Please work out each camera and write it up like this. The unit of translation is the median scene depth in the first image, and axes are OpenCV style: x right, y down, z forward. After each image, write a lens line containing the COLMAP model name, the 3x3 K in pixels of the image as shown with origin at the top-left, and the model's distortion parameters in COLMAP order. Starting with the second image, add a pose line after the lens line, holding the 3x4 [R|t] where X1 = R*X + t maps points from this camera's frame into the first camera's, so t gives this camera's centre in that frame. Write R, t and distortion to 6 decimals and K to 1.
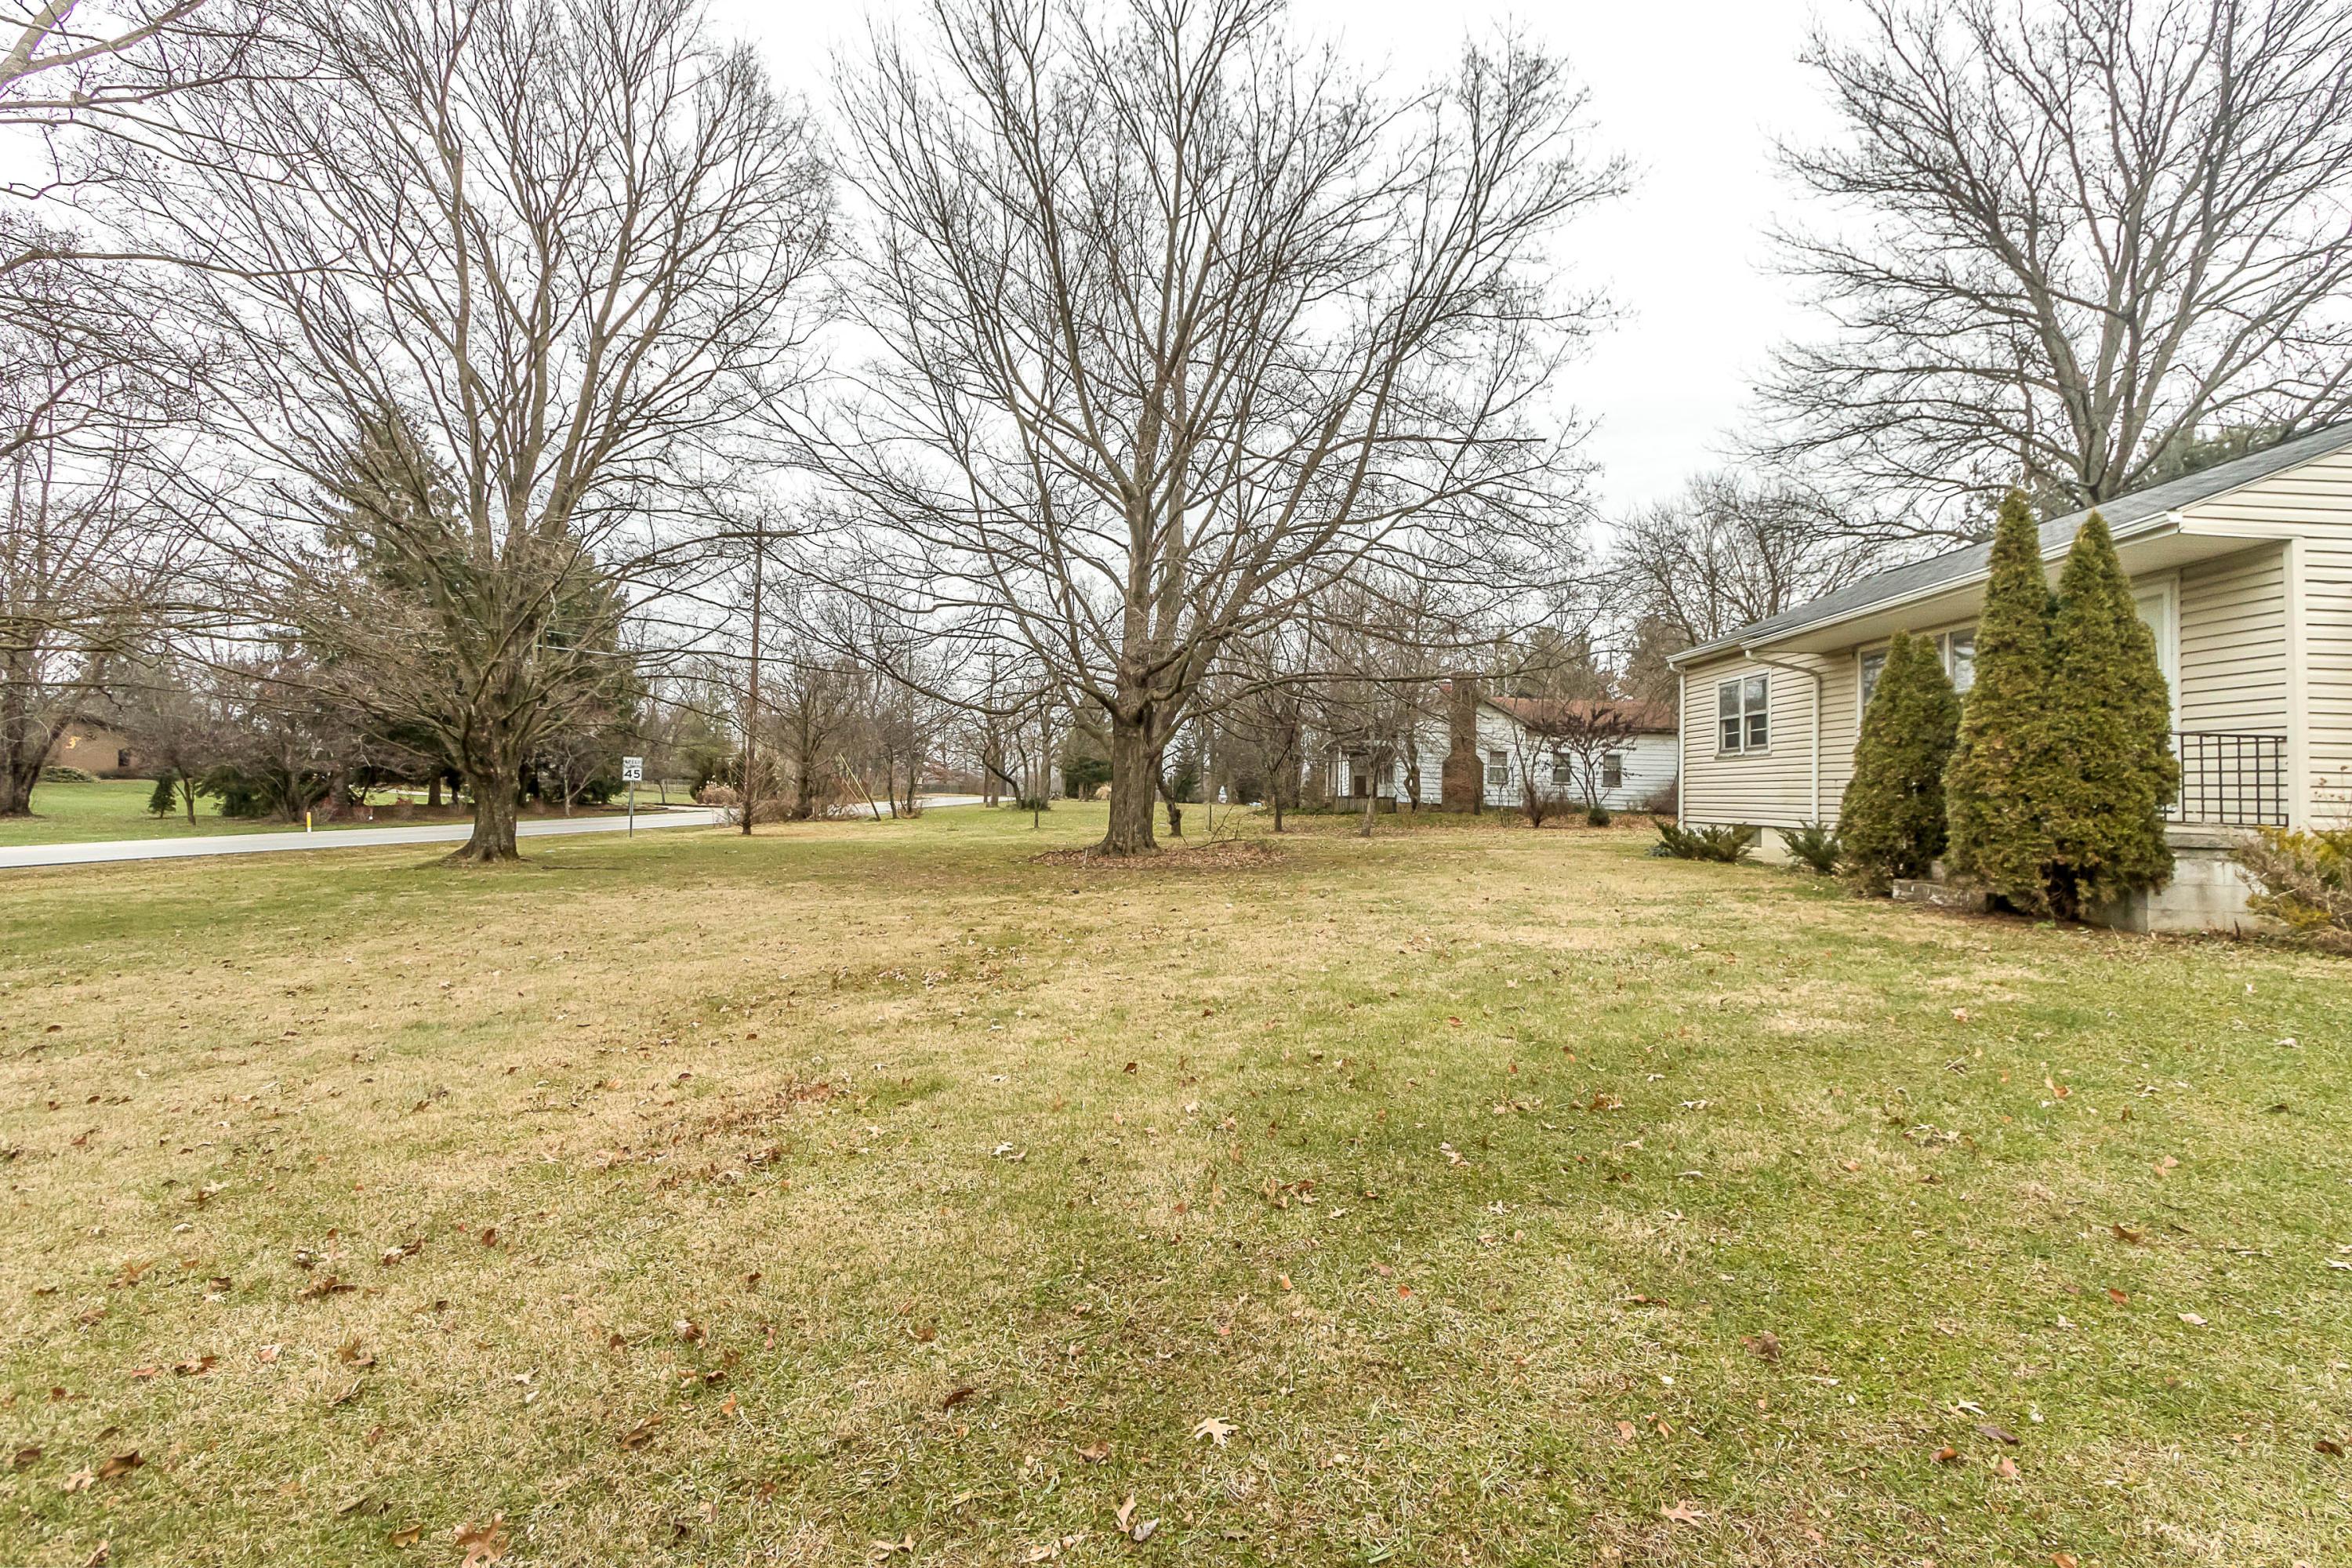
lens RADIAL K [[1096.5, 0, 1195.0], [0, 1096.5, 802.3], [0, 0, 1]] dist [-0.020887, 0.004484]
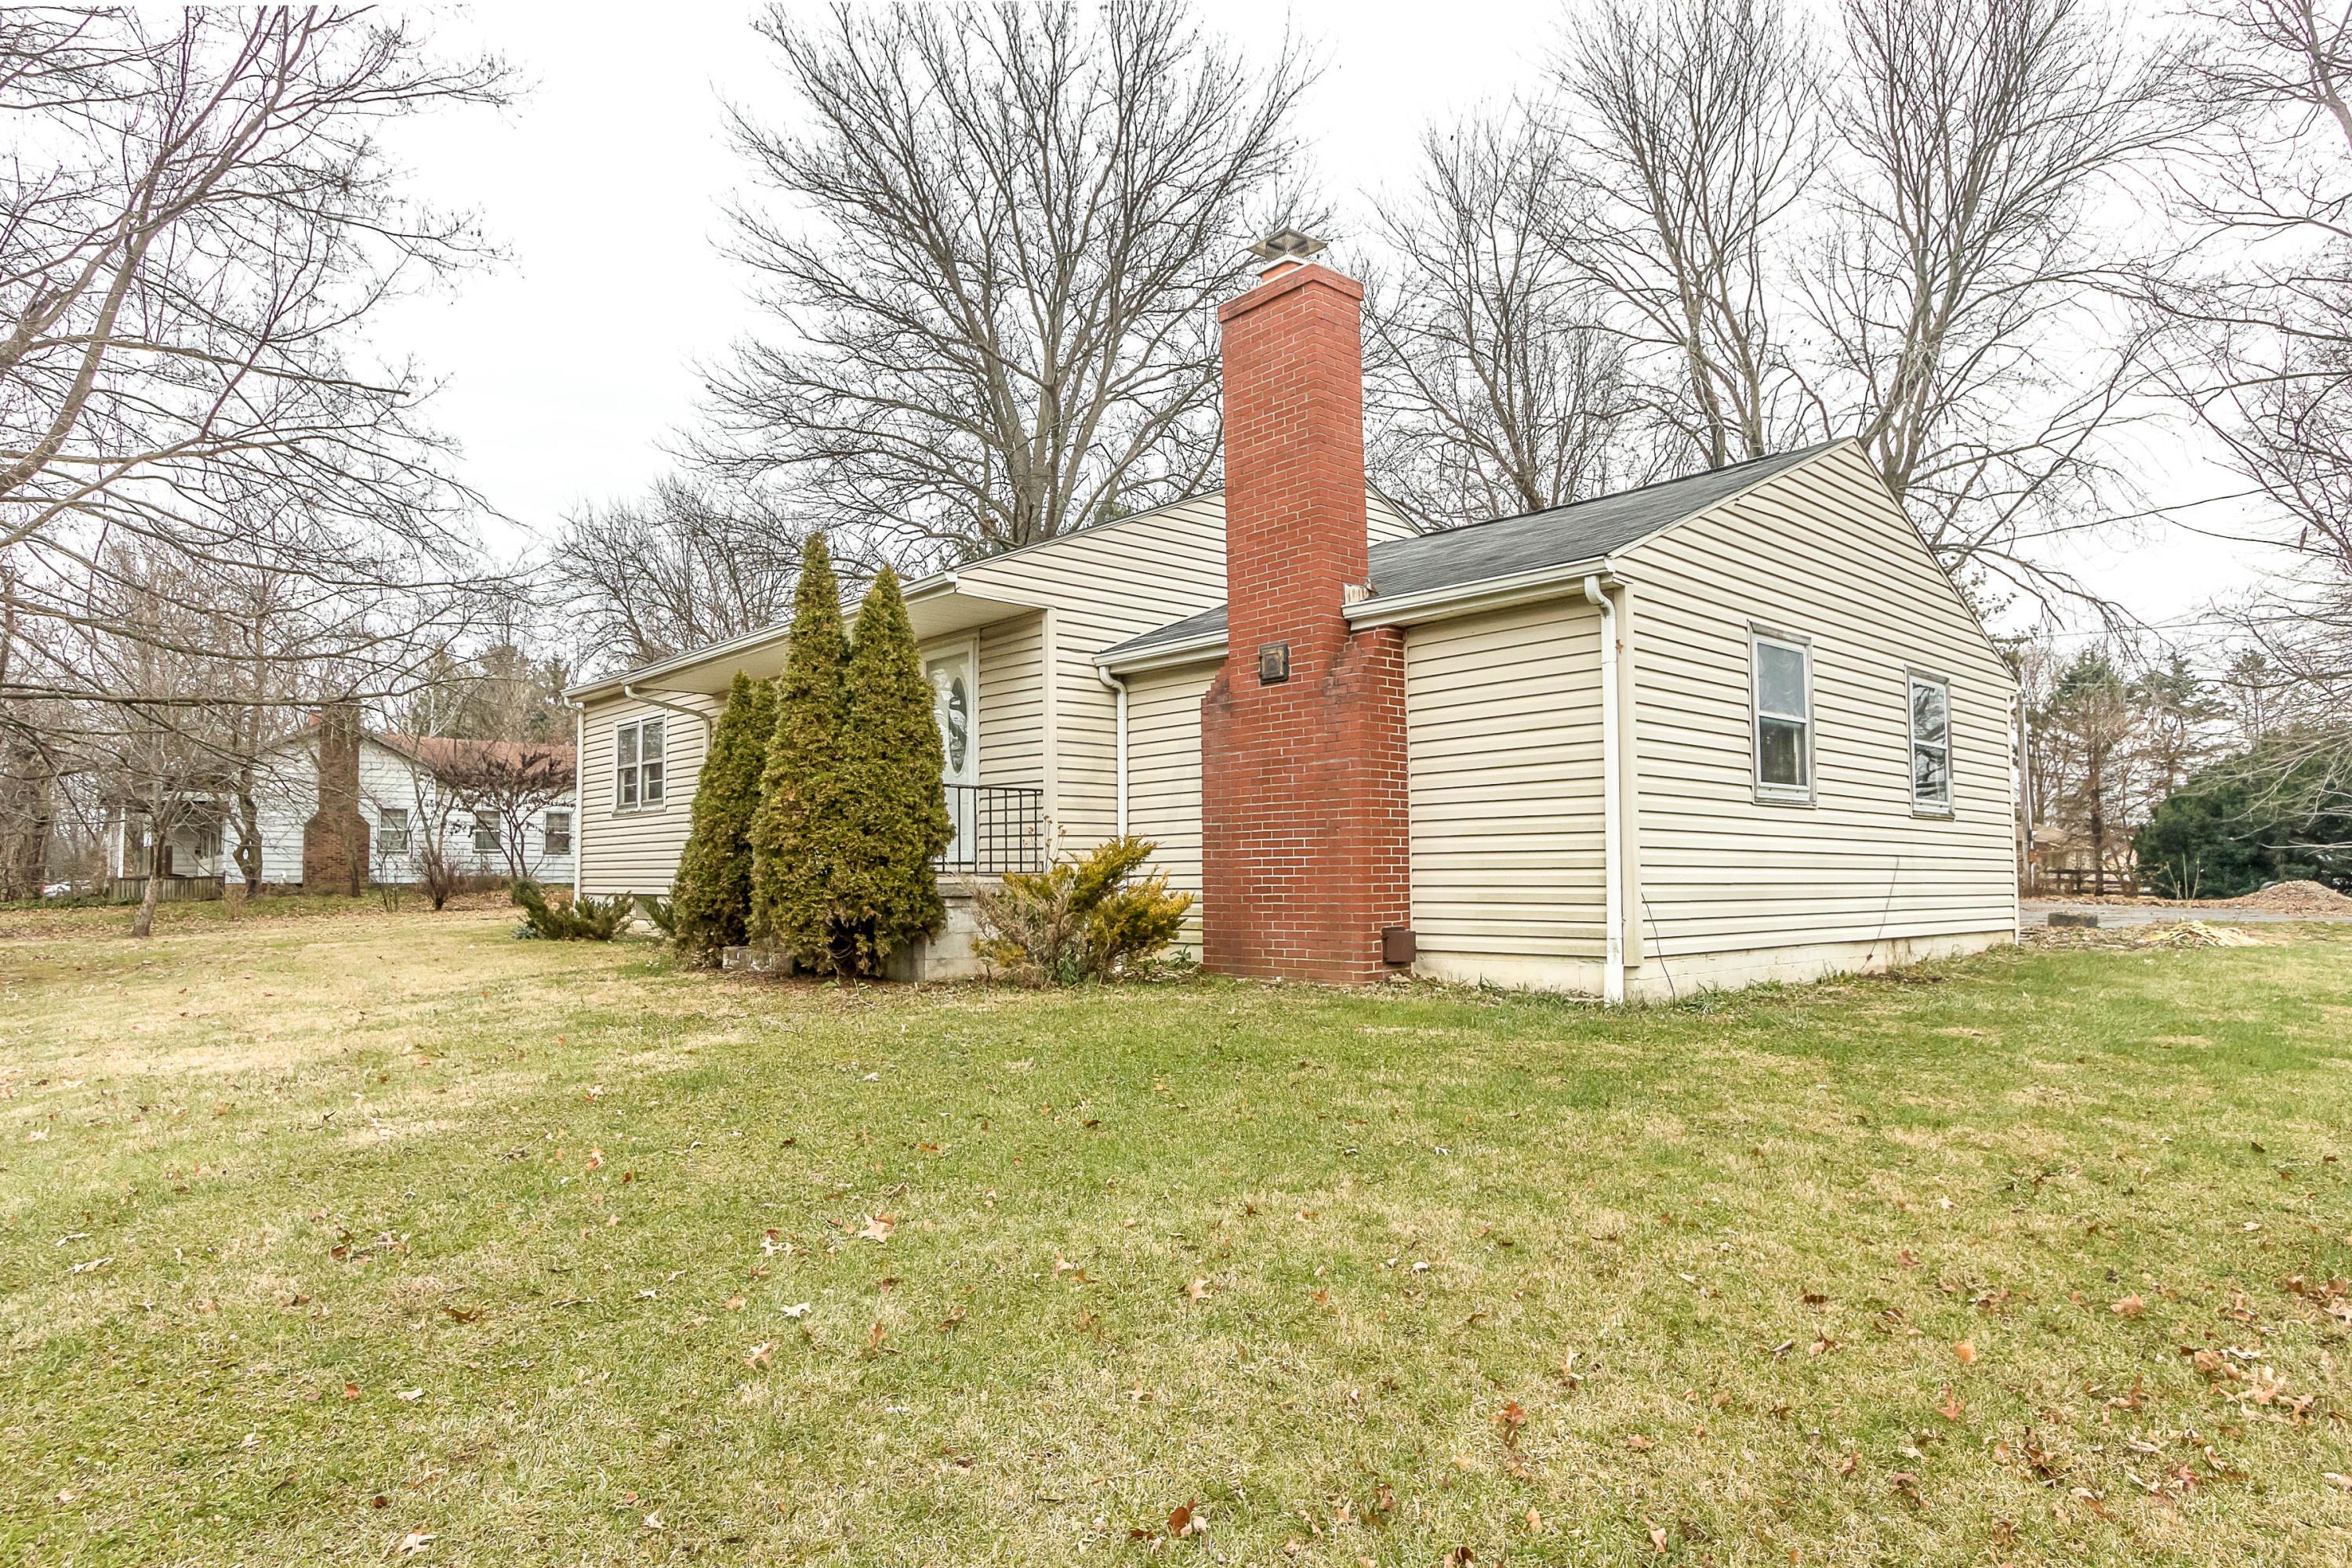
lens RADIAL K [[1345.7, 0, 1279.4], [0, 1345.7, 822.5], [0, 0, 1]] dist [-0.004307, 0.000834]
pose [[0.737923, -0.006250, 0.674856, 0.164320], [0.032986, 0.999096, -0.026816, 0.009160], [-0.674078, 0.042049, 0.737462, -0.090839]]
